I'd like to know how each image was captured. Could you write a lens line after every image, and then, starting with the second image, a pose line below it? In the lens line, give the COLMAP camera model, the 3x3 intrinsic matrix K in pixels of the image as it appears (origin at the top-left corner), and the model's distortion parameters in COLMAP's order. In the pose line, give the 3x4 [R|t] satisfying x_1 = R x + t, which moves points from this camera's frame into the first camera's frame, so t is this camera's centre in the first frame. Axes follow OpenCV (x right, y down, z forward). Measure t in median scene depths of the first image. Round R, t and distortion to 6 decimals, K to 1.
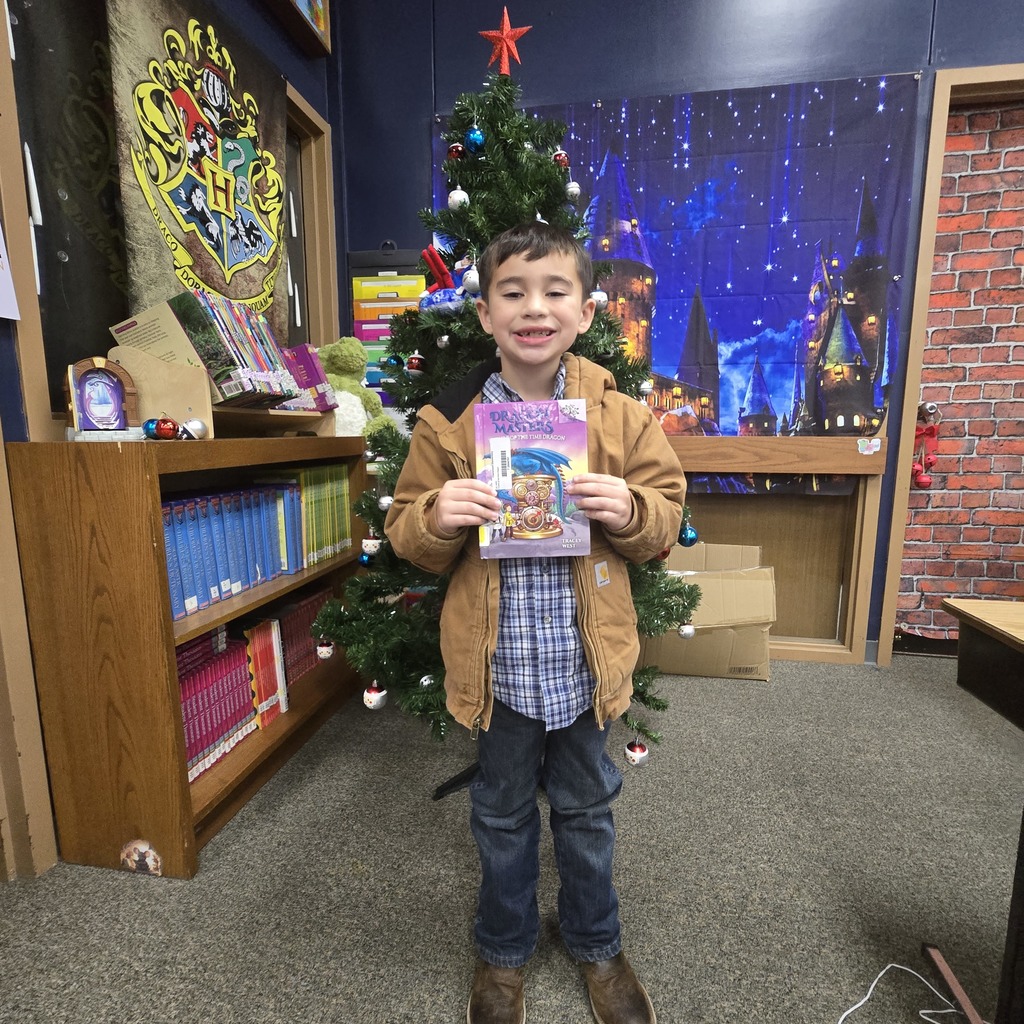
lens RADIAL K [[554.6, 0, 512.0], [0, 554.6, 512.0], [0, 0, 1]] dist [-0.014307, -0.000048]
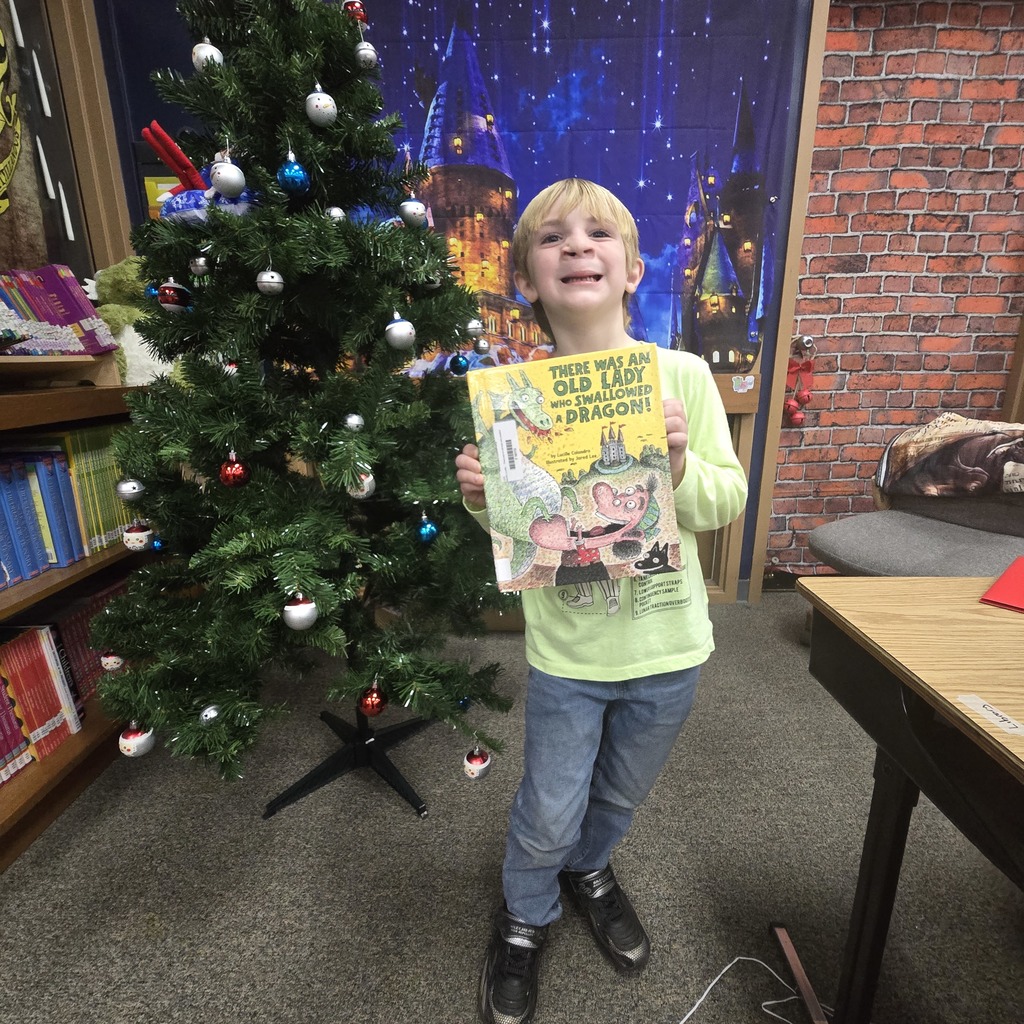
lens RADIAL K [[558.7, 0, 512.0], [0, 558.7, 512.0], [0, 0, 1]] dist [-0.016379, 0.002922]
pose [[0.985603, -0.054040, 0.160207, 0.118349], [0.034322, 0.991765, 0.123385, -0.044431], [-0.165556, -0.116110, 0.979341, 0.129880]]
